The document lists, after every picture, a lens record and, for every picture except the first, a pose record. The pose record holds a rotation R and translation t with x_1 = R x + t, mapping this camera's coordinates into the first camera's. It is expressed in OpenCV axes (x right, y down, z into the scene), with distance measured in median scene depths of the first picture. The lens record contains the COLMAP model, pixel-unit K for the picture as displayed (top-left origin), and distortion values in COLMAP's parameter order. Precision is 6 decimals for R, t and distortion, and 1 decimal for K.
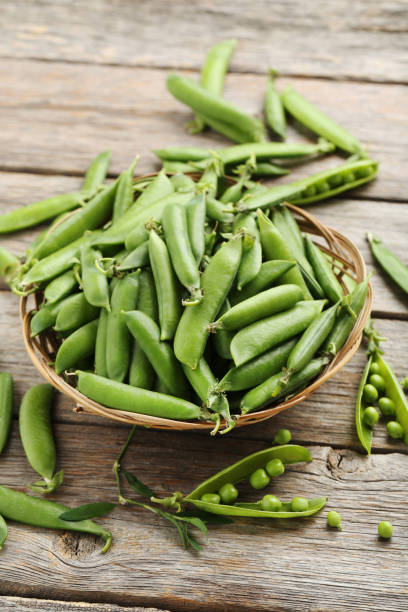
lens RADIAL K [[1977.2, 0, 204.0], [0, 1977.2, 306.0], [0, 0, 1]] dist [-0.103664, 0.368151]
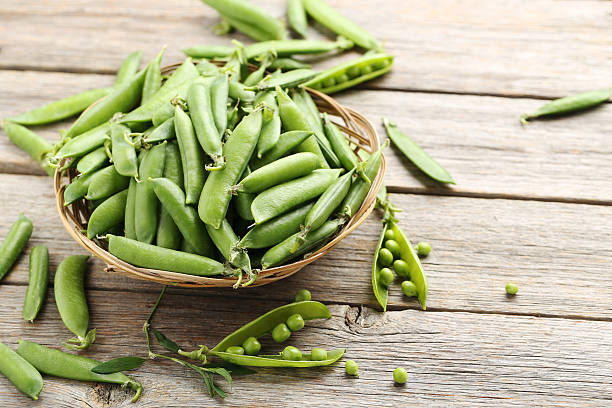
lens RADIAL K [[1977.2, 0, 306.0], [0, 1977.2, 204.0], [0, 0, 1]] dist [-0.103664, 0.368151]
pose [[0.999621, -0.016951, 0.021683, 0.019030], [0.018363, 0.997608, -0.066637, 0.086731], [-0.020502, 0.067010, 0.997542, -0.059992]]
